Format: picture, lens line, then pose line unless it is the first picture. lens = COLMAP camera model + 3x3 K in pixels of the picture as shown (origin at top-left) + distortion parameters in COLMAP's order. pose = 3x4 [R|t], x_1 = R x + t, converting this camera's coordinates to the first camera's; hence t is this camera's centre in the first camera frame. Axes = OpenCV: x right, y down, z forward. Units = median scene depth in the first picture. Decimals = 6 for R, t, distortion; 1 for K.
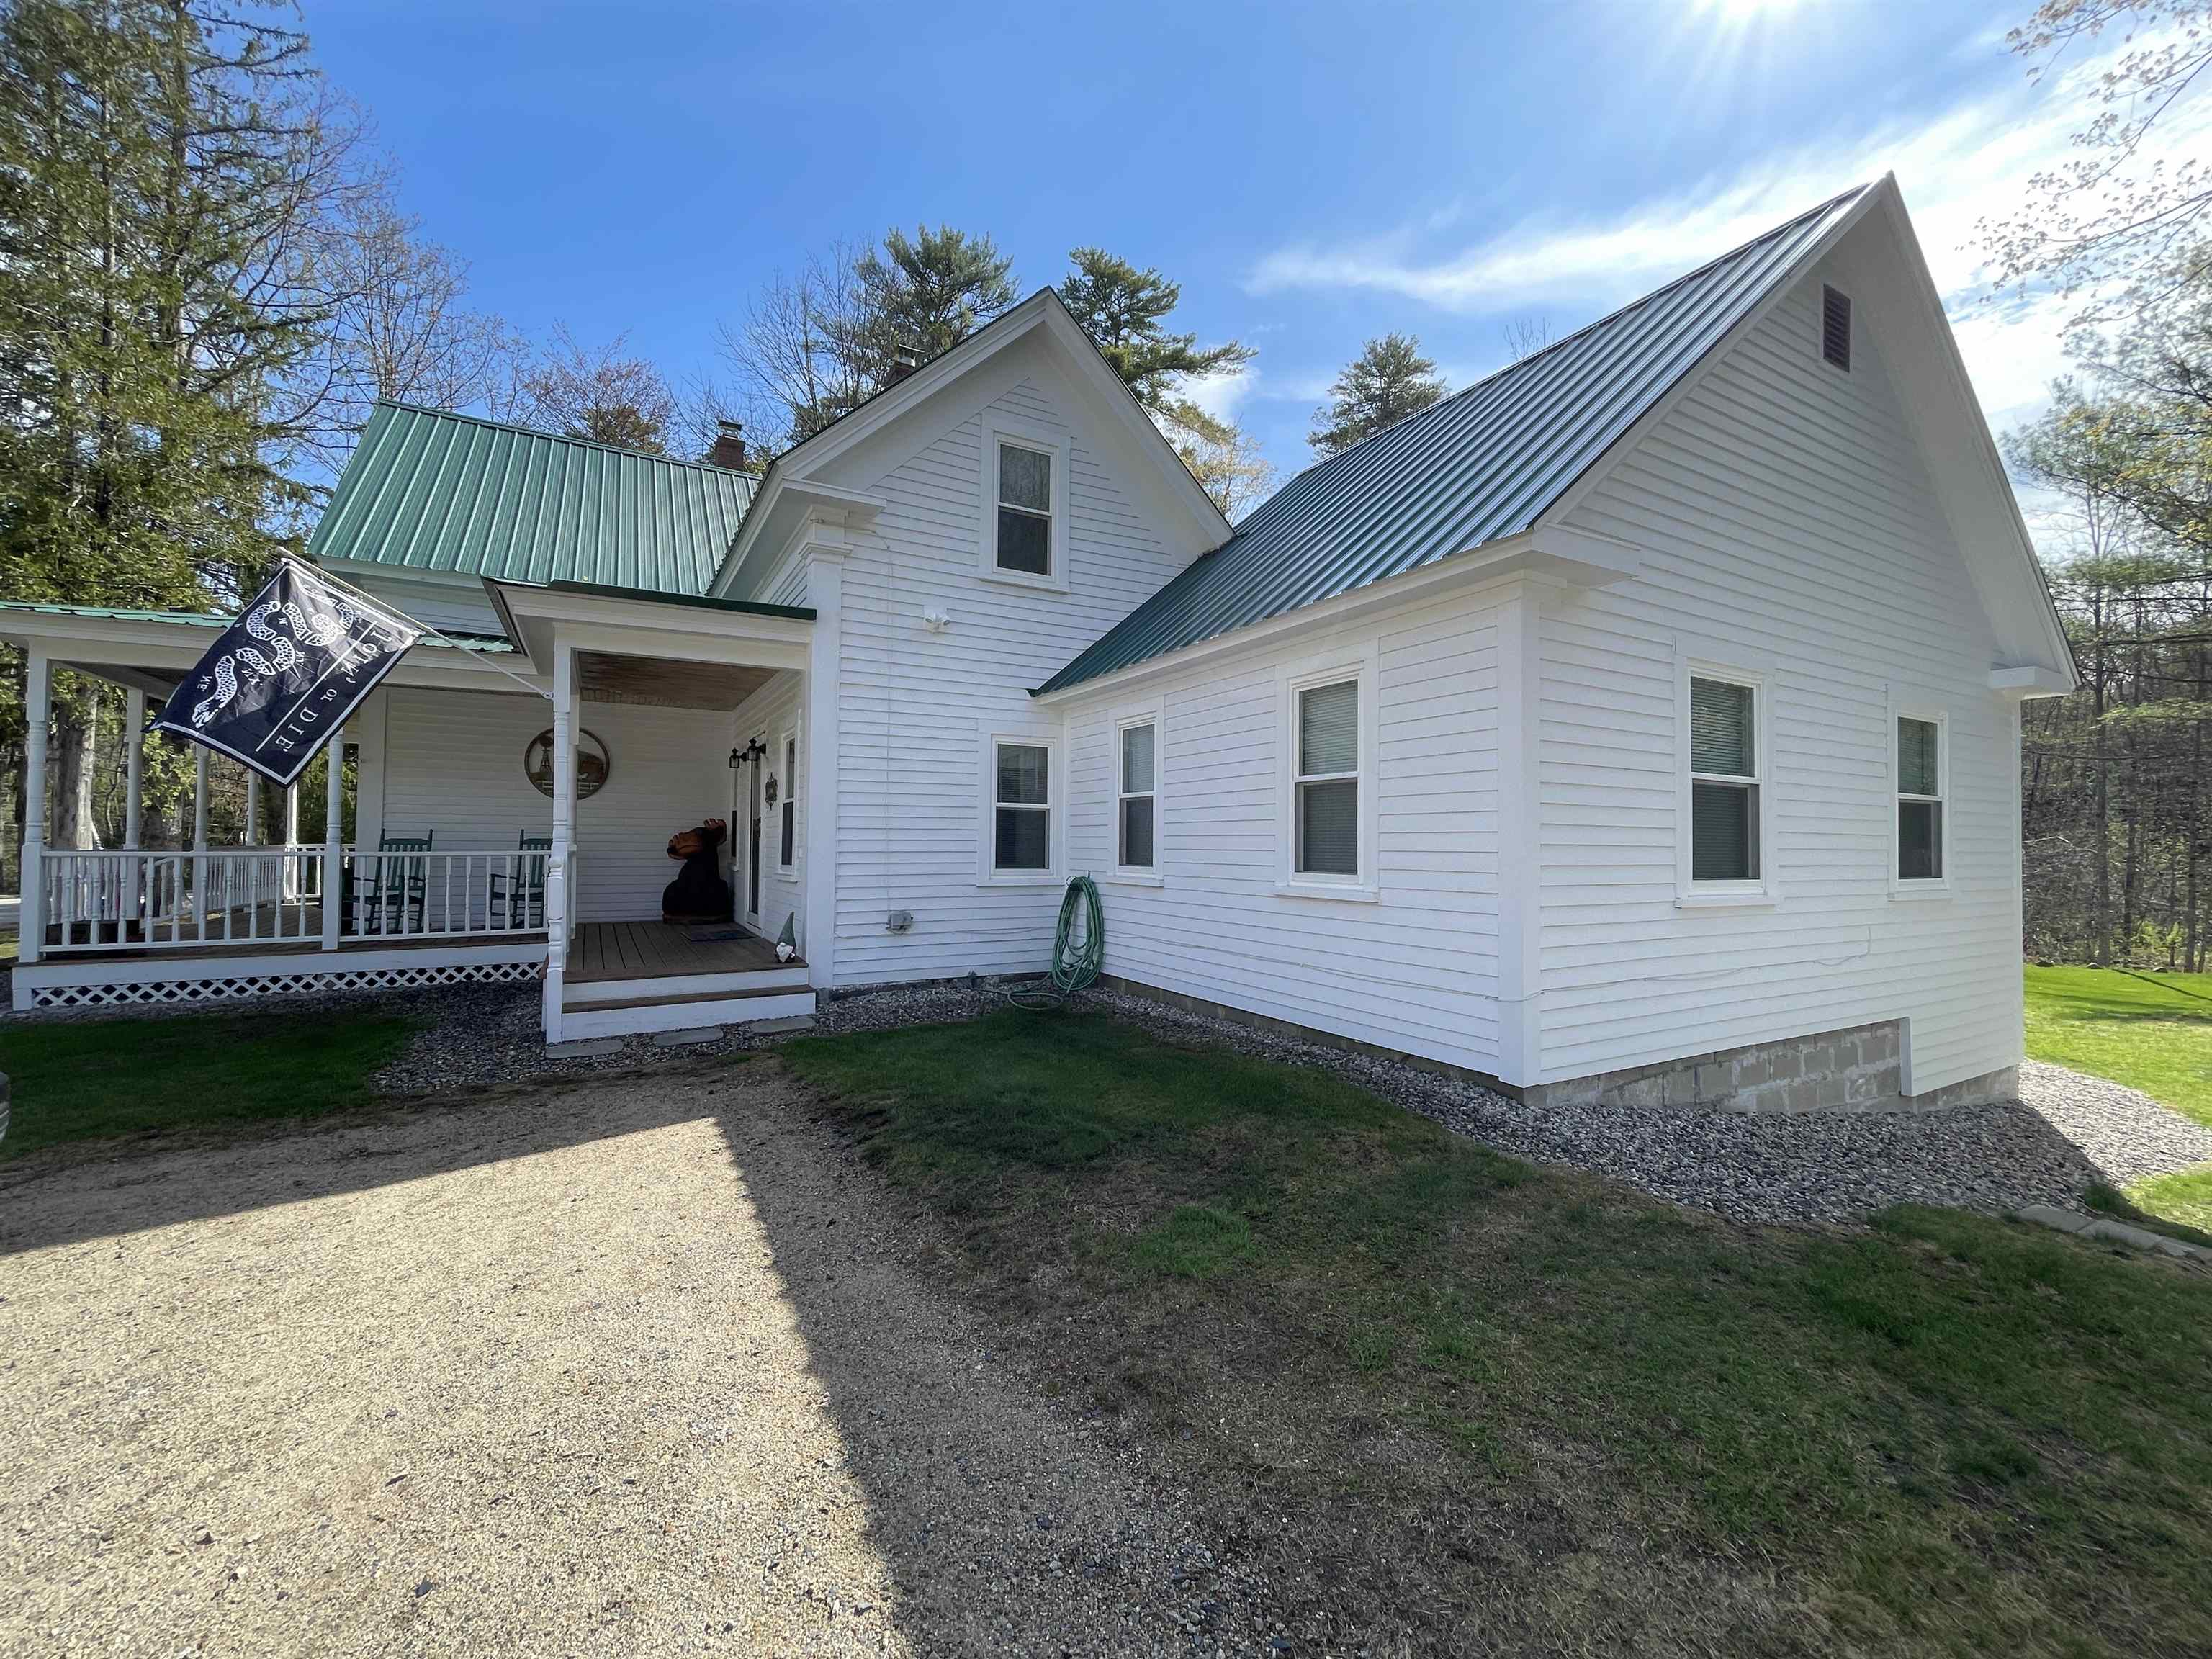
lens RADIAL K [[896.1, 0, 1103.0], [0, 896.1, 832.3], [0, 0, 1]] dist [-0.000595, -0.001016]
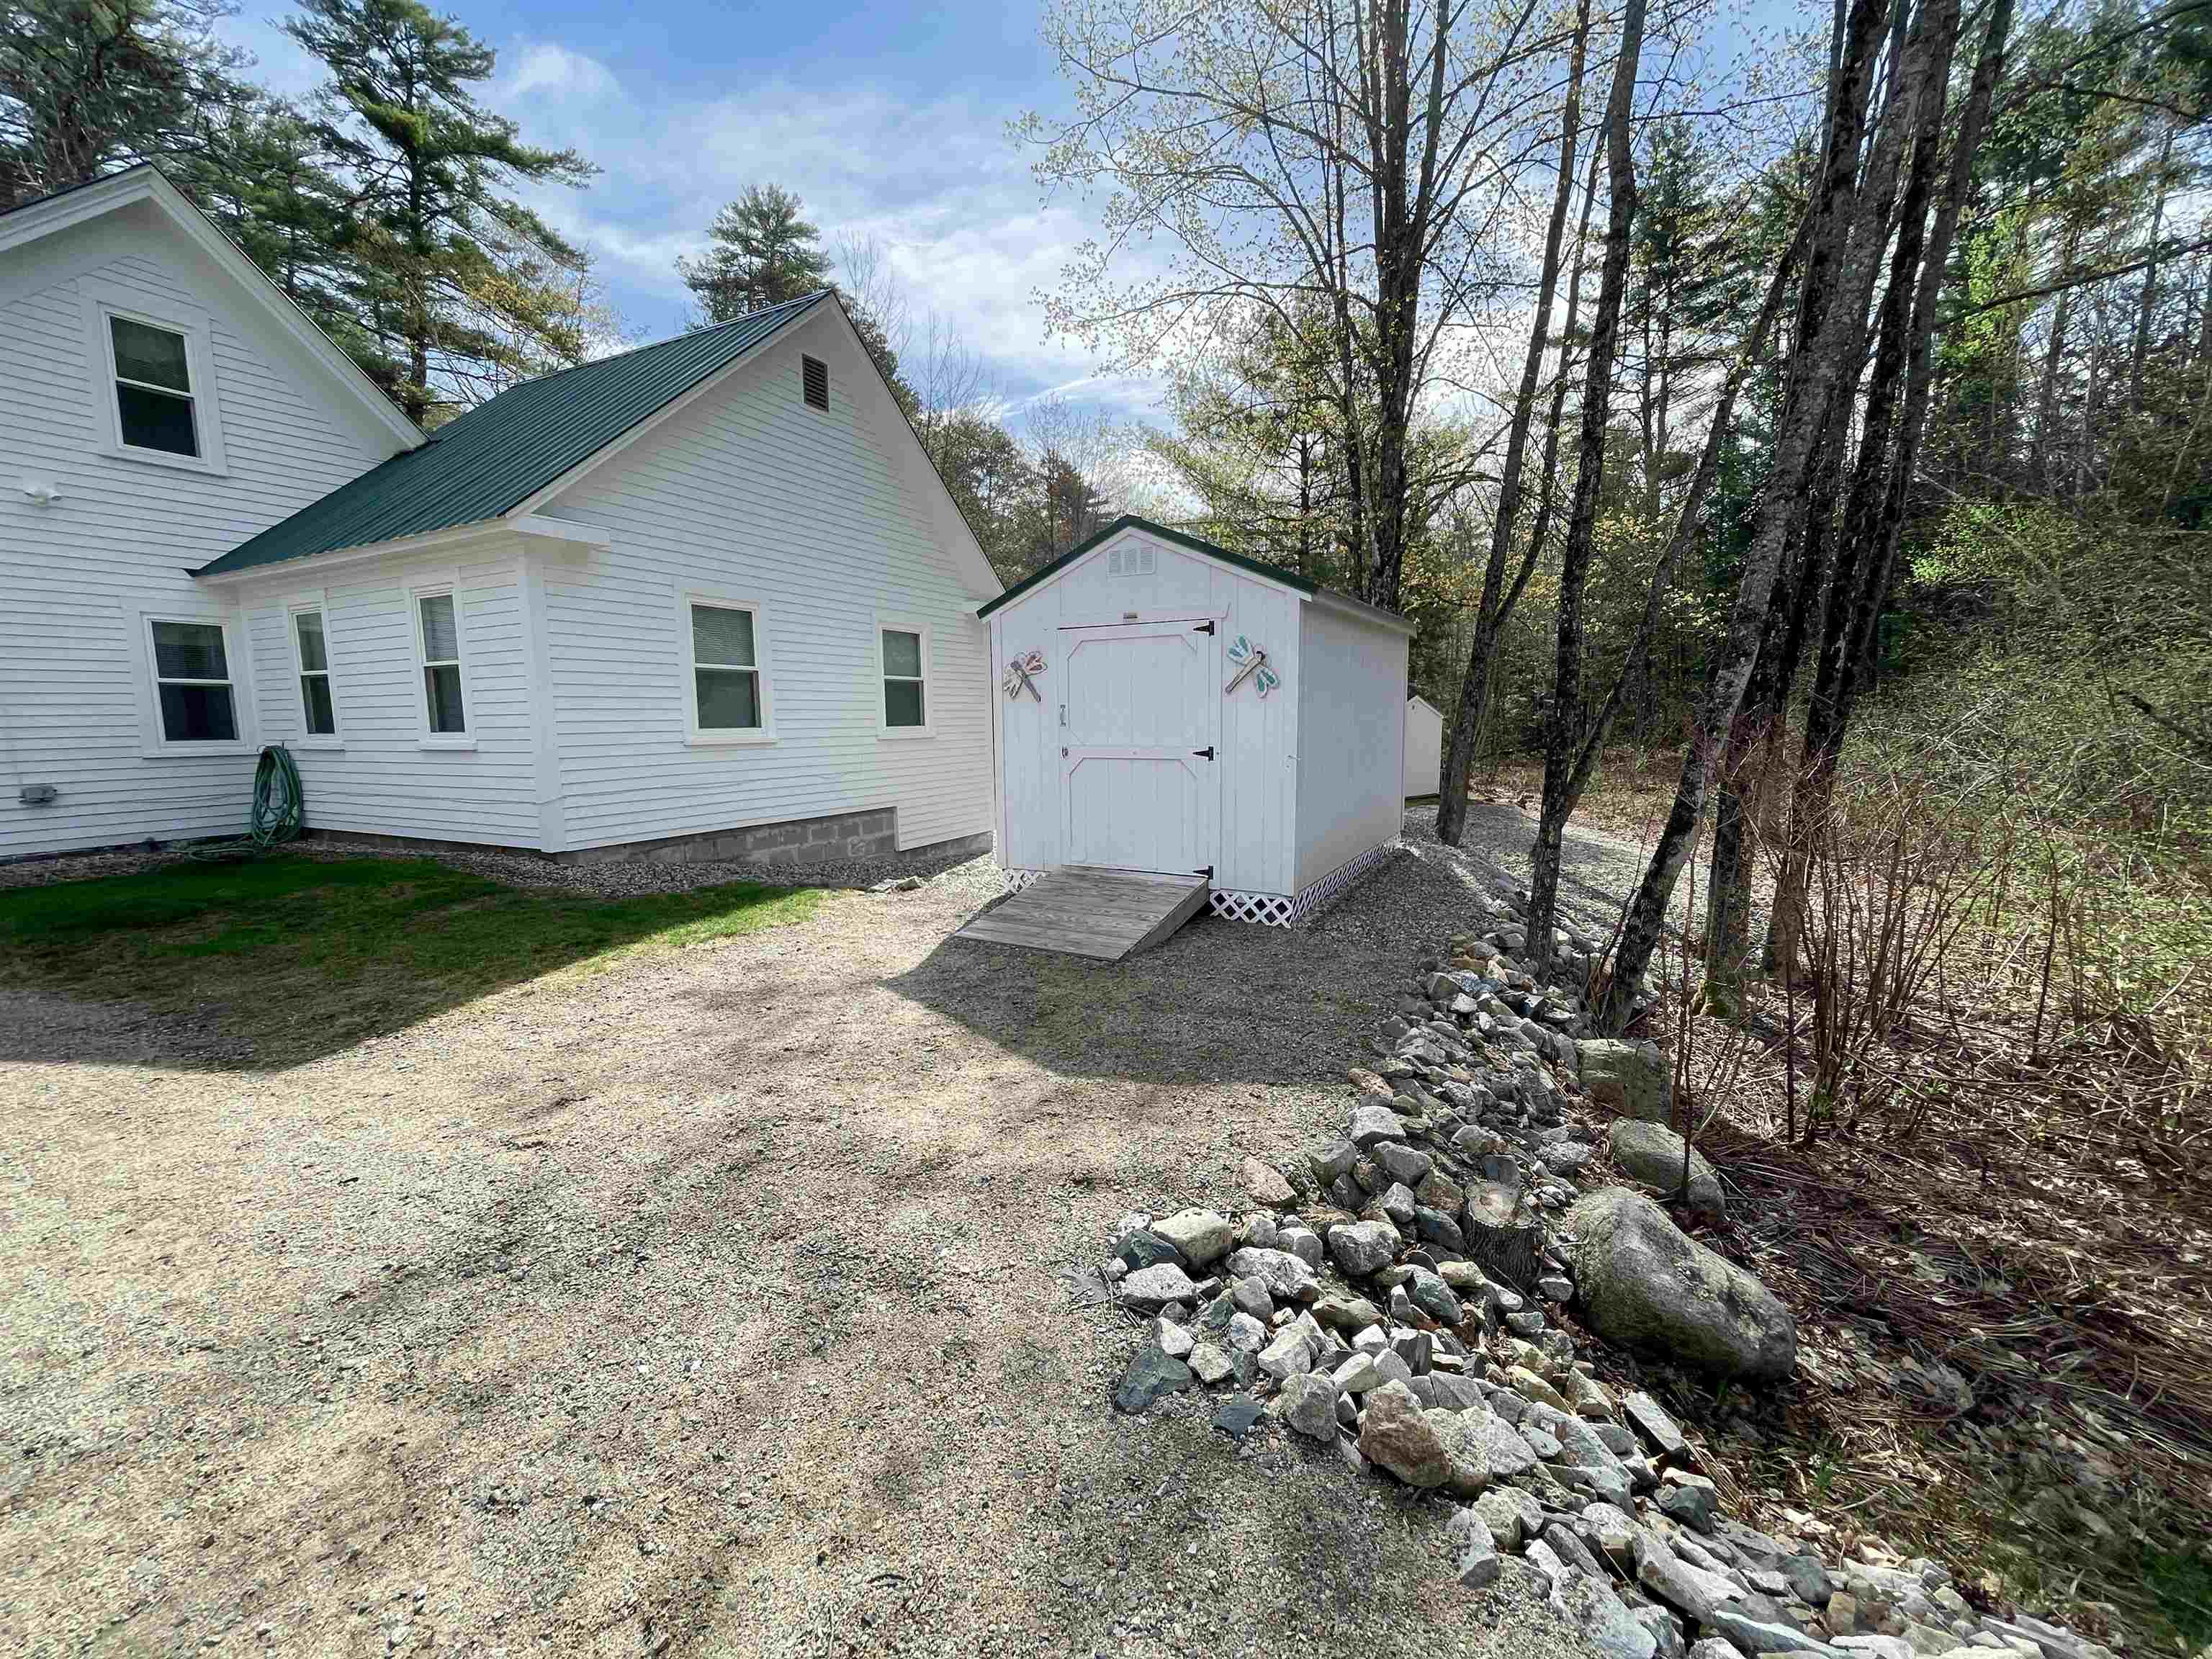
lens RADIAL K [[896.1, 0, 1128.2], [0, 896.1, 831.4], [0, 0, 1]] dist [-0.000595, -0.001016]
pose [[0.830153, -0.091282, 0.550012, 0.250579], [0.011118, 0.989020, 0.147360, 0.002799], [-0.557425, -0.116216, 0.822053, -0.566872]]
